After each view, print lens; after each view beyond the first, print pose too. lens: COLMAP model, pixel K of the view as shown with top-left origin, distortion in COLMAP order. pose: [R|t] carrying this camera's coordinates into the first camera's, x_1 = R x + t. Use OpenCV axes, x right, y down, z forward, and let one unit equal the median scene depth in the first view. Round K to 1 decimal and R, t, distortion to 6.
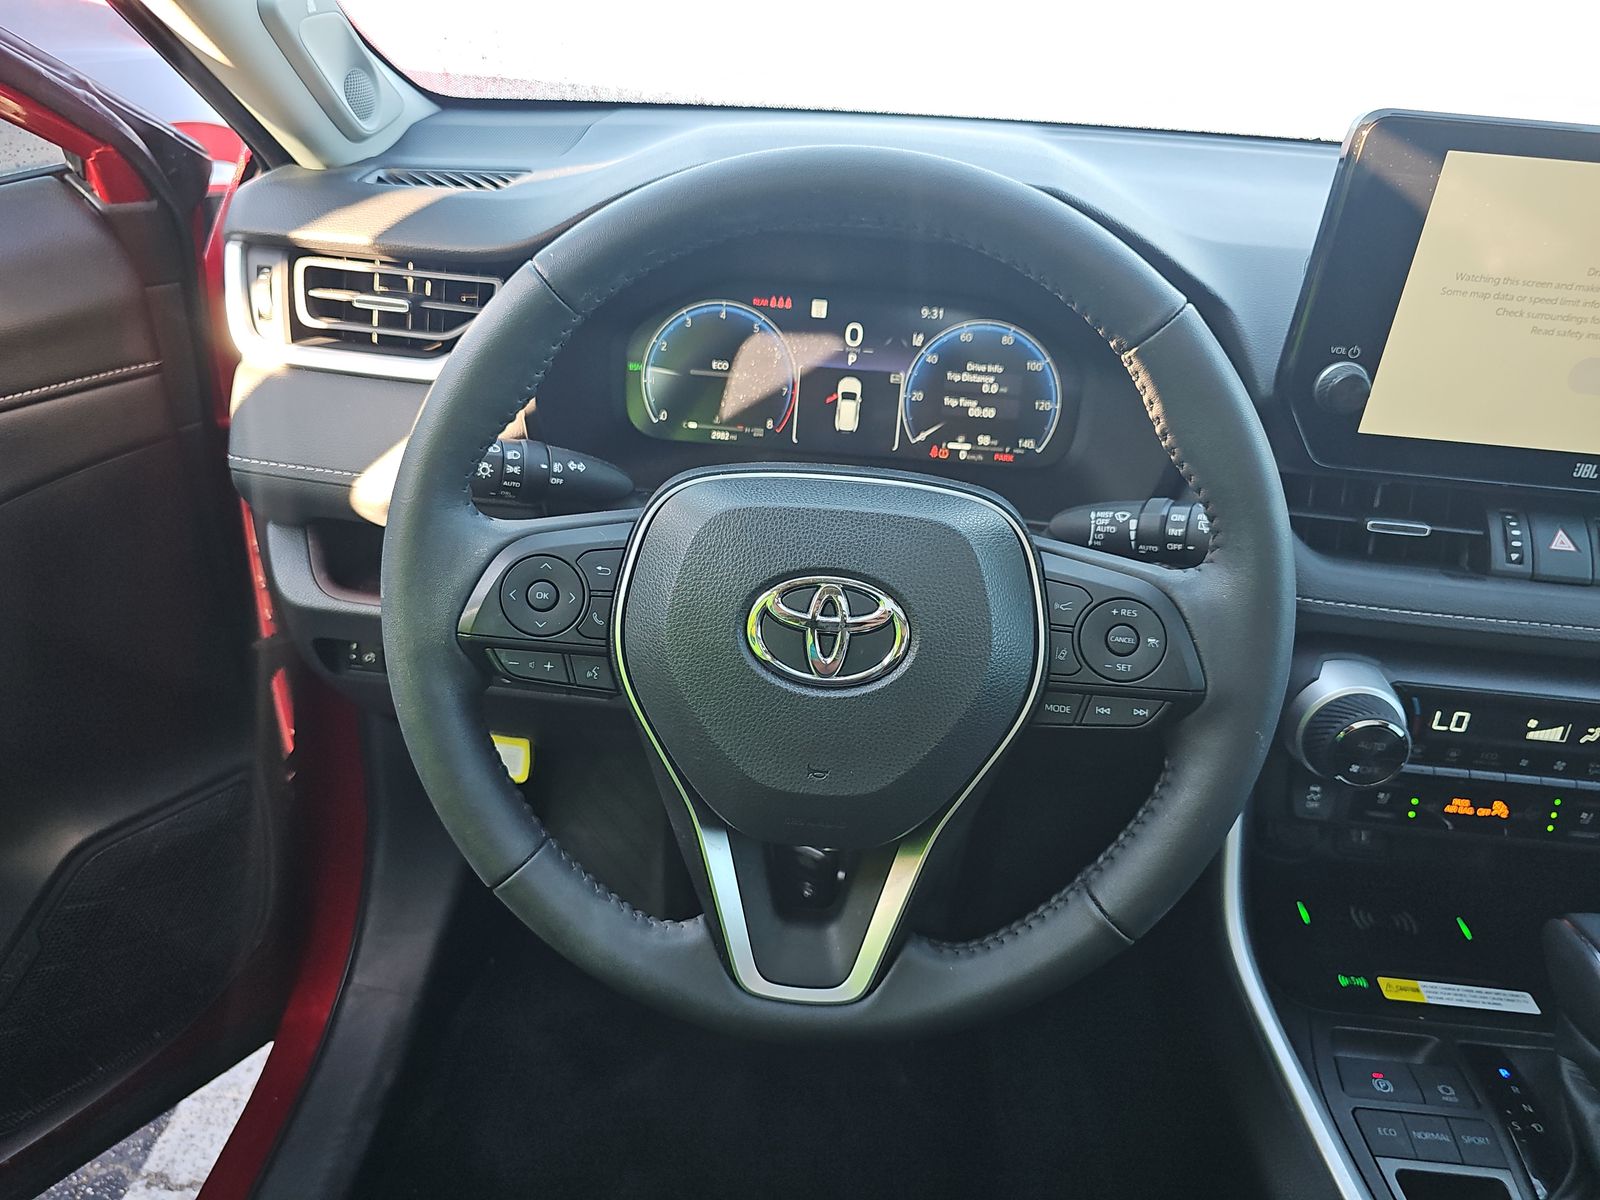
lens RADIAL K [[1054.7, 0, 805.6], [0, 1054.7, 596.7], [0, 0, 1]] dist [0.056748, -0.073857]
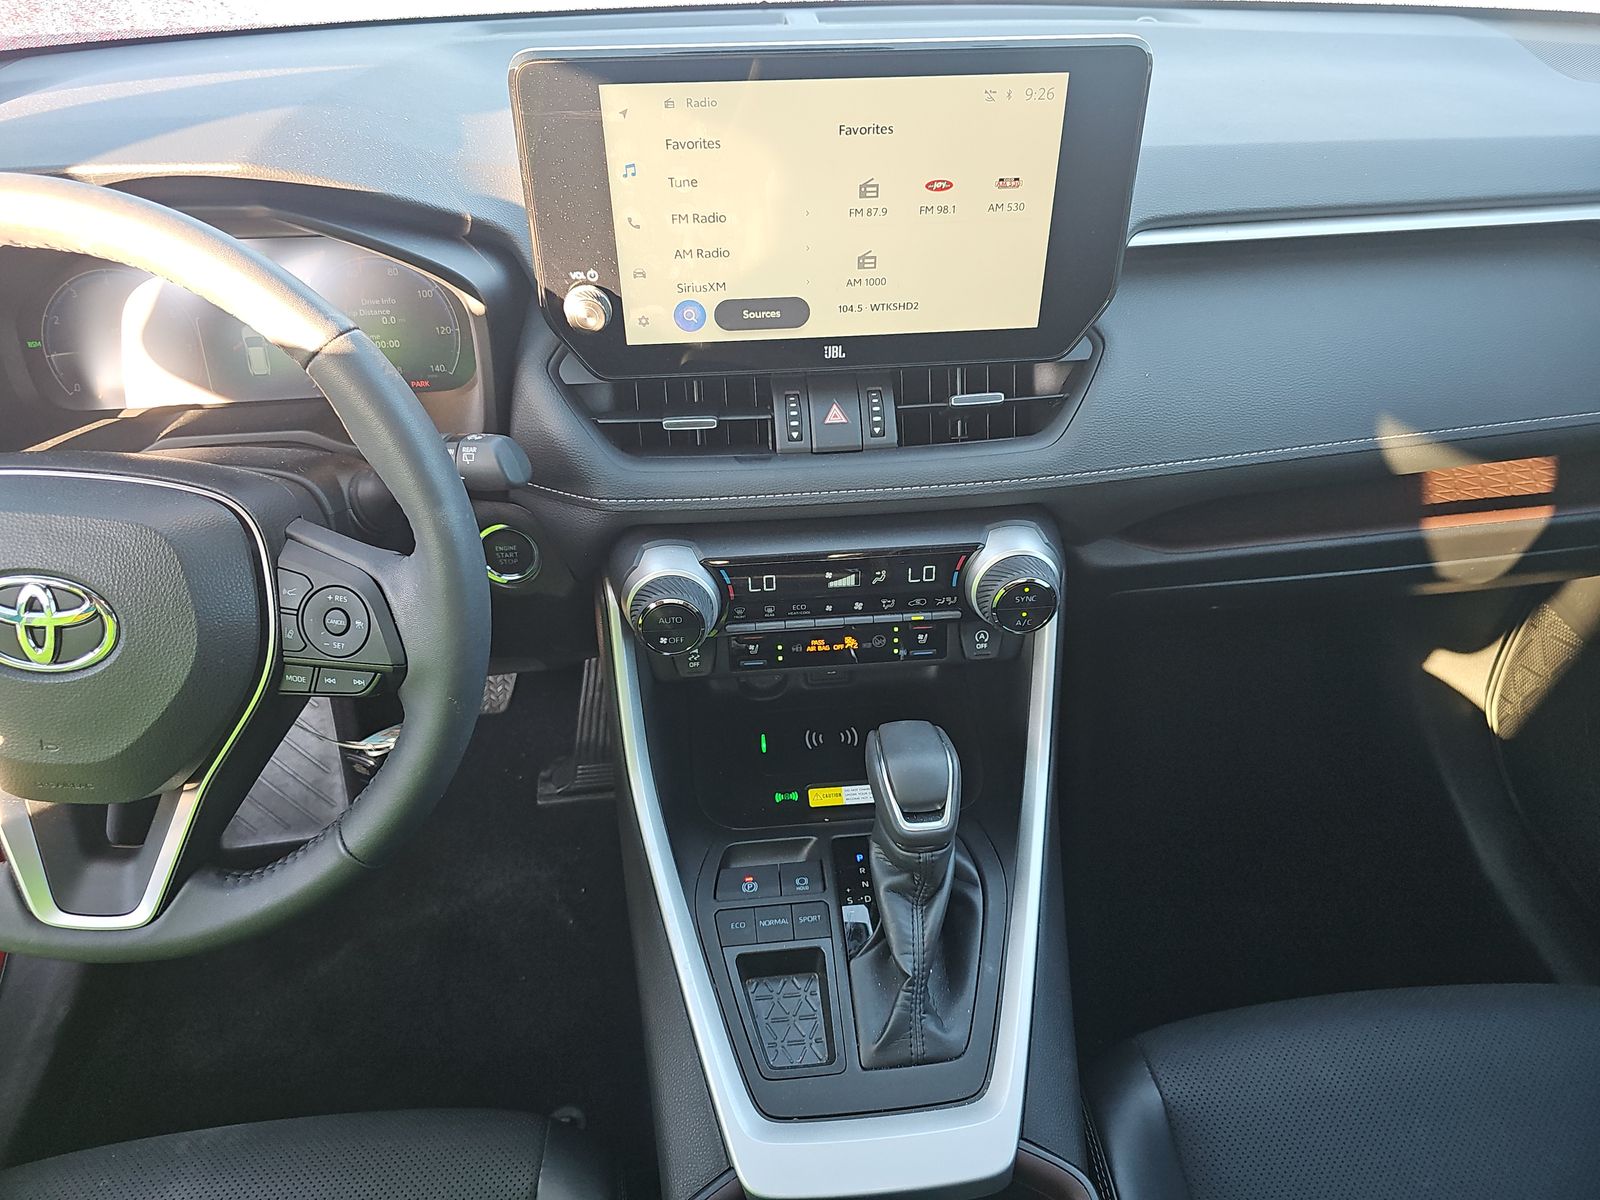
lens RADIAL K [[1054.7, 0, 805.6], [0, 1054.7, 596.7], [0, 0, 1]] dist [0.056748, -0.073857]
pose [[0.983961, -0.157439, 0.083863, 0.553330], [0.142600, 0.976689, 0.160447, -0.047731], [-0.107169, -0.145915, 0.983475, -0.143575]]
